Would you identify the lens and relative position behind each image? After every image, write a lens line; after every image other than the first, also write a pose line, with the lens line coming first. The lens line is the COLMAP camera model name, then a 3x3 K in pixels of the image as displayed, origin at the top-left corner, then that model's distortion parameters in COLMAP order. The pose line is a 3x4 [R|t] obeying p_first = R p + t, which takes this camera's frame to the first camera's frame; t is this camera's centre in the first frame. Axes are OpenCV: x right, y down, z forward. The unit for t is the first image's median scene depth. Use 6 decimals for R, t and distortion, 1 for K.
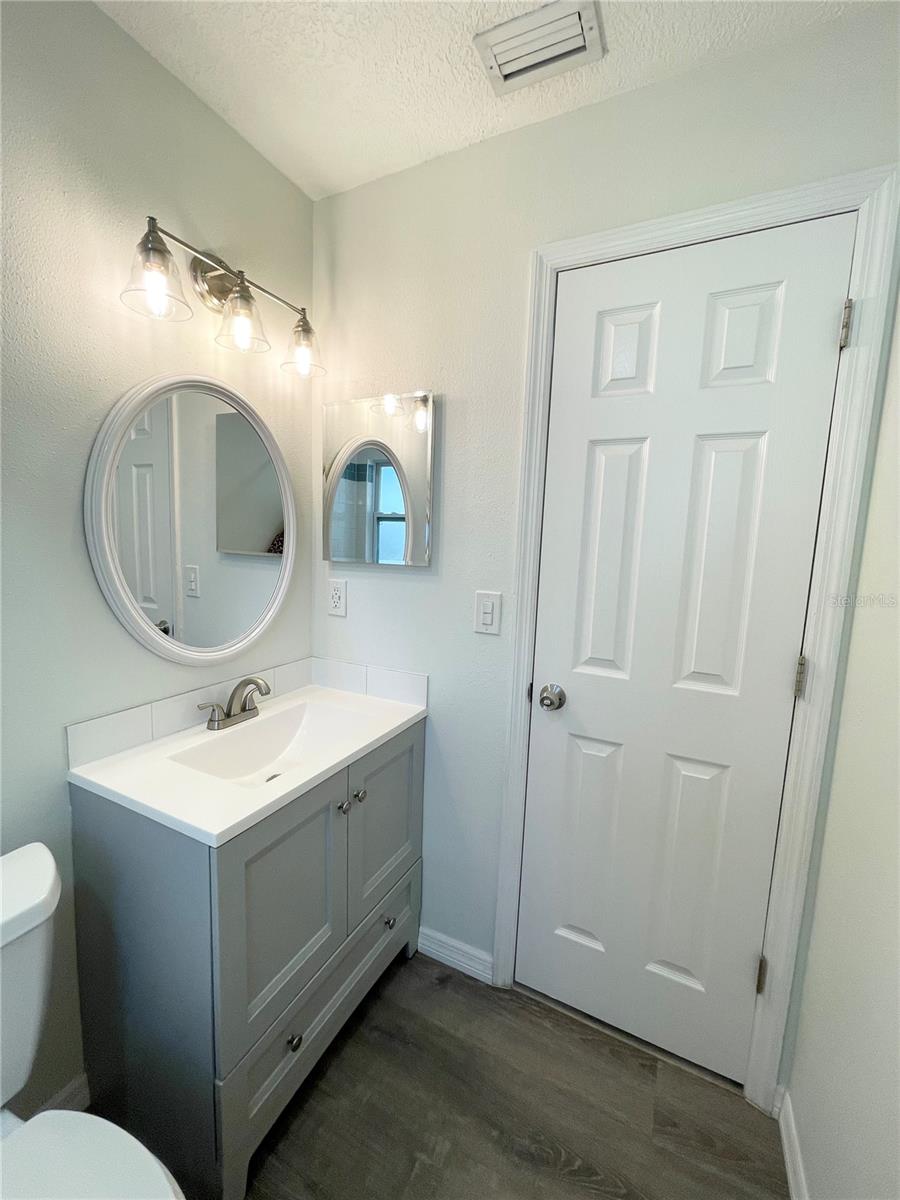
lens RADIAL K [[485.9, 0, 452.0], [0, 485.9, 596.7], [0, 0, 1]] dist [-0.000037, 0.000398]
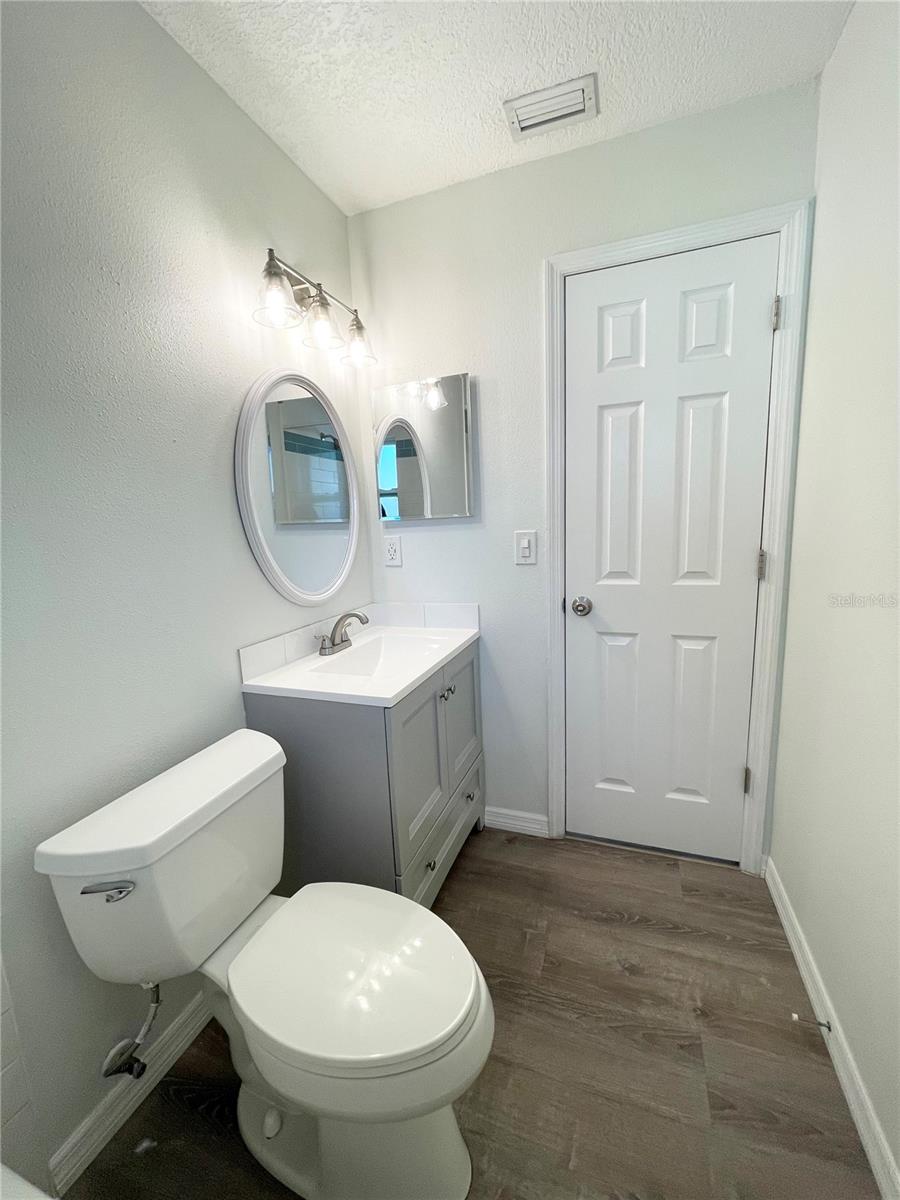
lens RADIAL K [[485.9, 0, 454.9], [0, 485.9, 595.9], [0, 0, 1]] dist [-0.000037, 0.000398]
pose [[0.991389, -0.091646, 0.093531, -0.281590], [0.088047, 0.995234, 0.041920, 0.103434], [-0.096927, -0.033324, 0.994733, -0.298368]]
